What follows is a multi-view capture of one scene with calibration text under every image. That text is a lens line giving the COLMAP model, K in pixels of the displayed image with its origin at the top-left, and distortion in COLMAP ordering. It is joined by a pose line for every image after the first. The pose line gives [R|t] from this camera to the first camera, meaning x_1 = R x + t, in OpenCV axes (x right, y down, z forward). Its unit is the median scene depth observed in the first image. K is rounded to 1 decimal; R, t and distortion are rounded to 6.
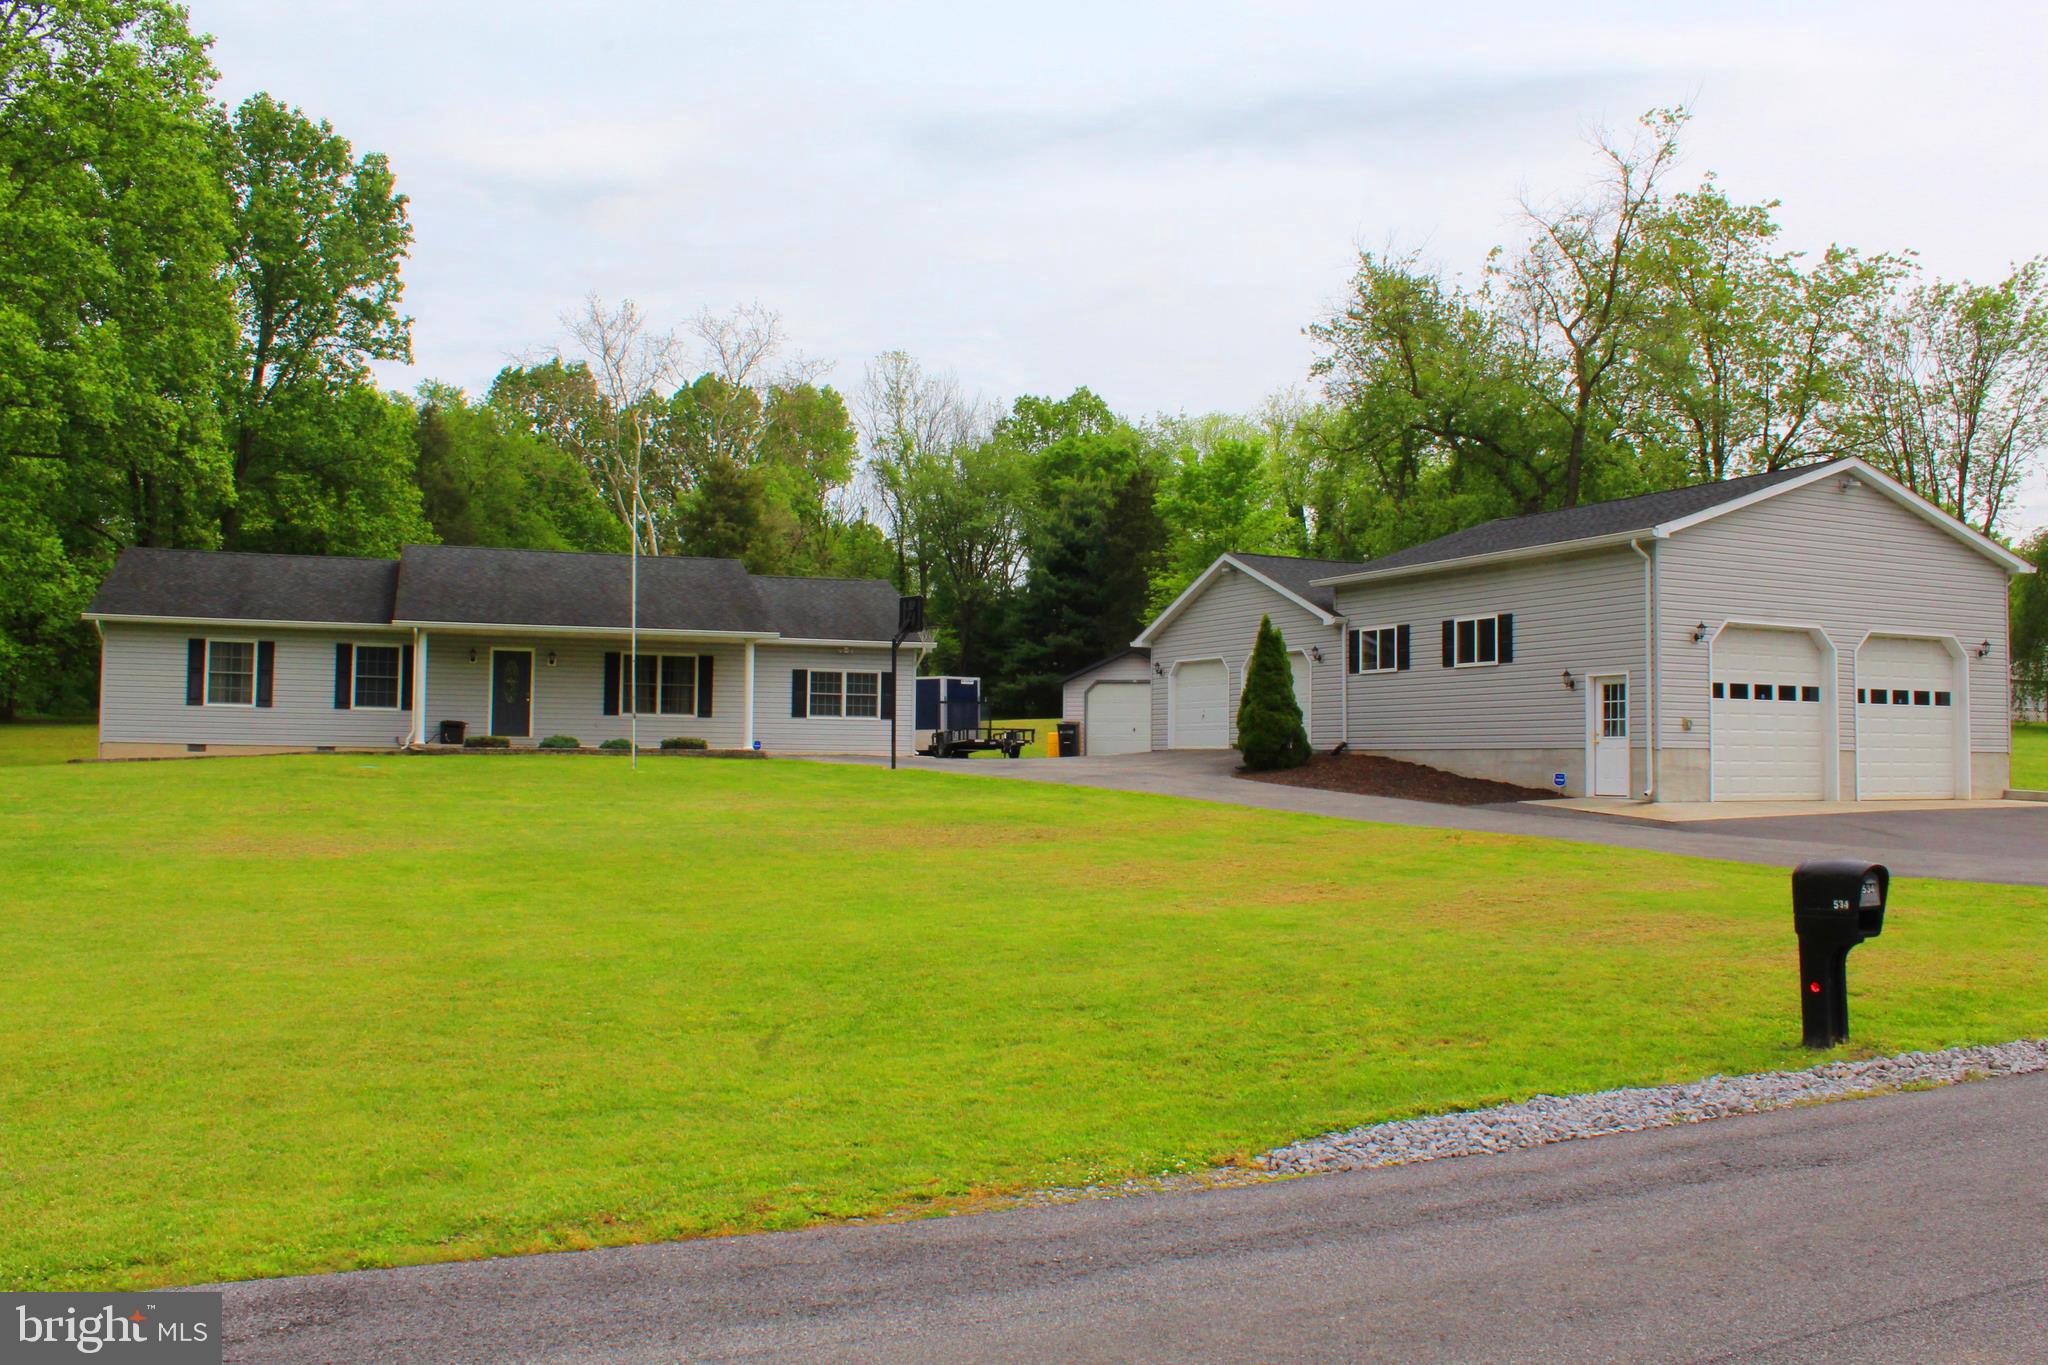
lens RADIAL K [[1705.0, 0, 1025.0], [0, 1705.0, 624.4], [0, 0, 1]] dist [-0.141948, 0.095298]
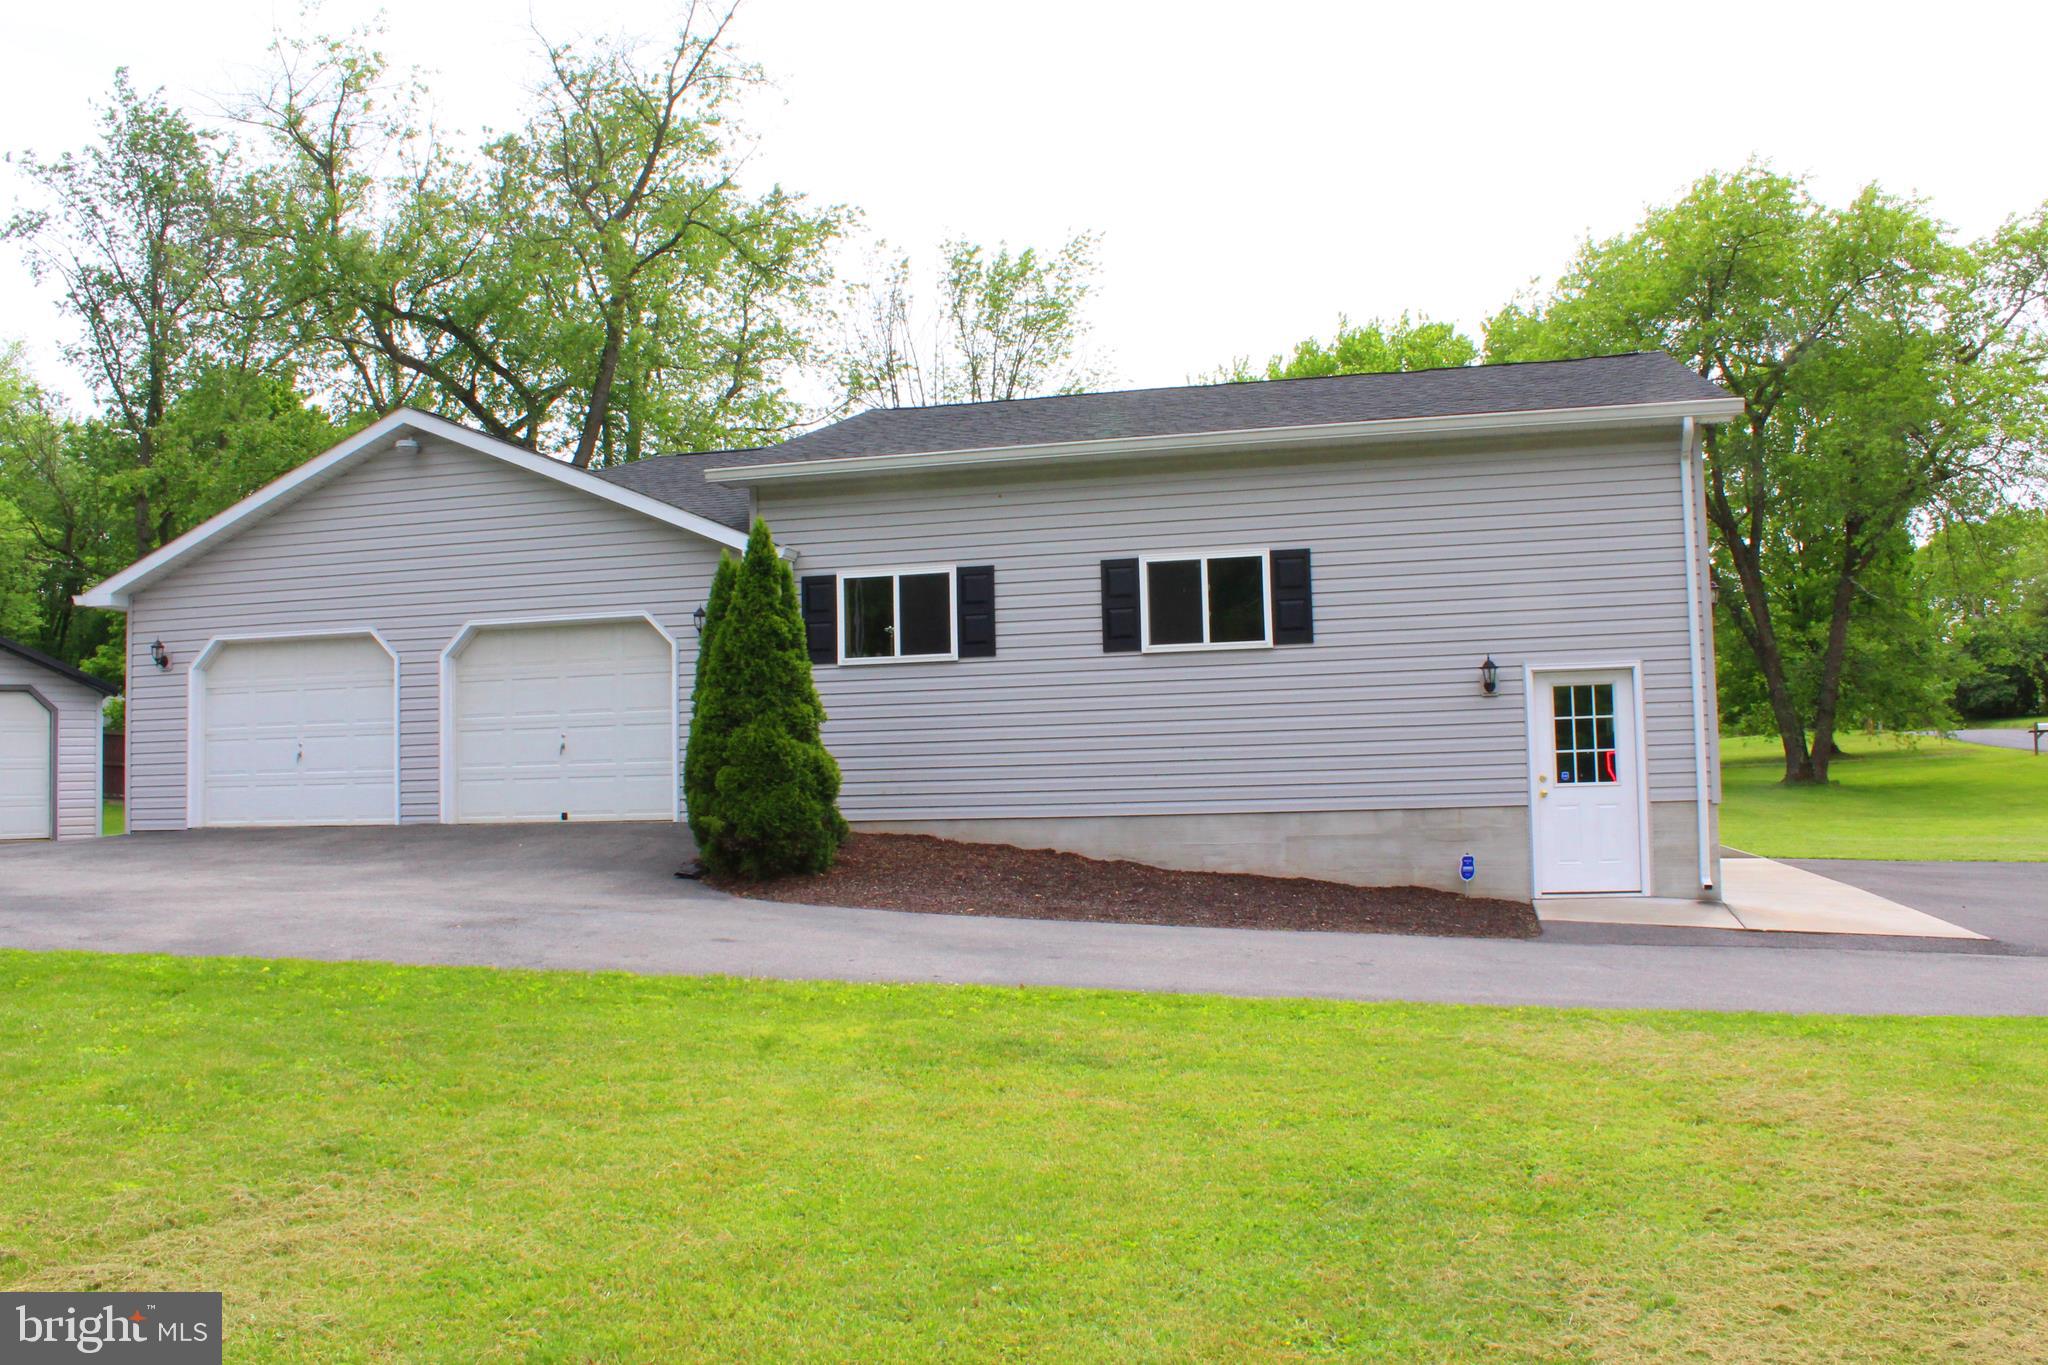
lens RADIAL K [[1705.0, 0, 1023.6], [0, 1705.0, 688.5], [0, 0, 1]] dist [-0.141948, 0.095298]
pose [[0.628024, 0.021082, 0.777908, -0.131384], [-0.030874, 0.999521, -0.002162, 0.031201], [-0.777581, -0.022660, 0.628374, 0.577386]]
